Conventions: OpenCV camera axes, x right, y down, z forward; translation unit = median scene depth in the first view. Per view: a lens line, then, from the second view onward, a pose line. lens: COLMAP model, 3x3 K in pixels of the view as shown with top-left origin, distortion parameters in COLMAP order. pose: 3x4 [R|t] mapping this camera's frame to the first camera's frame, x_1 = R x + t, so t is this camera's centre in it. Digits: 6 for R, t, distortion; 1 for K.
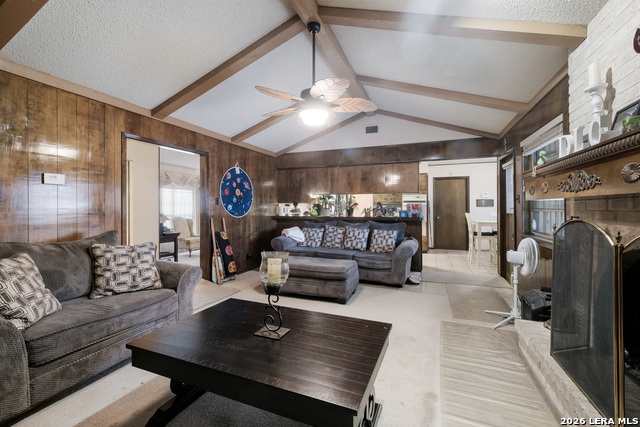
lens RADIAL K [[282.0, 0, 316.5], [0, 282.0, 207.8], [0, 0, 1]] dist [0.008082, 0.000409]
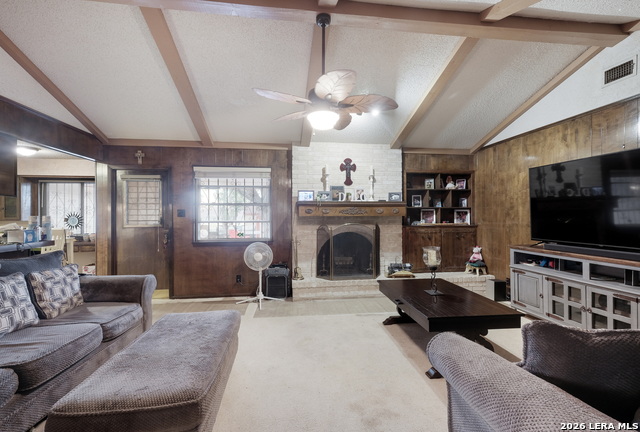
lens RADIAL K [[286.5, 0, 321.4], [0, 286.5, 215.4], [0, 0, 1]] dist [0.003630, -0.000419]
pose [[-0.488682, 0.007661, 0.872429, -0.457961], [0.007943, 0.999959, -0.004332, -0.012664], [-0.872426, 0.004812, -0.488722, 0.808853]]
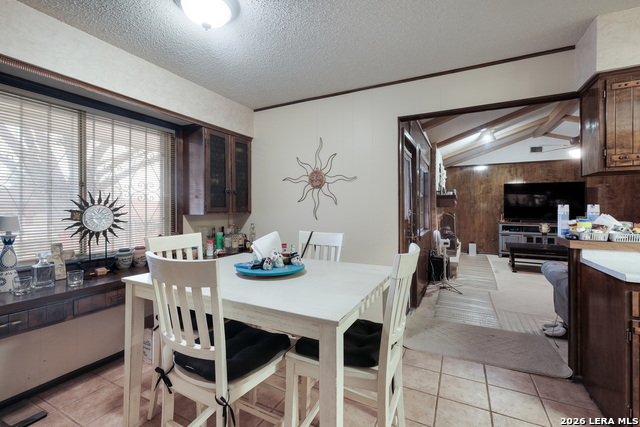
lens RADIAL K [[282.0, 0, 320.8], [0, 282.0, 208.6], [0, 0, 1]] dist [0.008082, 0.000409]
pose [[-0.996280, 0.007041, 0.085885, 0.735405], [0.007410, 0.999965, 0.003984, -0.016393], [-0.085854, 0.004605, -0.996297, 1.523781]]
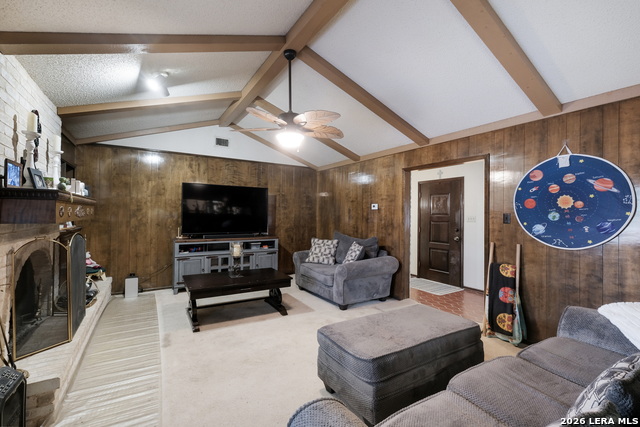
lens RADIAL K [[282.0, 0, 320.5], [0, 282.0, 211.4], [0, 0, 1]] dist [0.008082, 0.000409]
pose [[-0.590137, -0.005072, -0.807287, 0.429444], [-0.007782, 0.999970, -0.000593, -0.033497], [0.807266, 0.005933, -0.590158, 0.958272]]
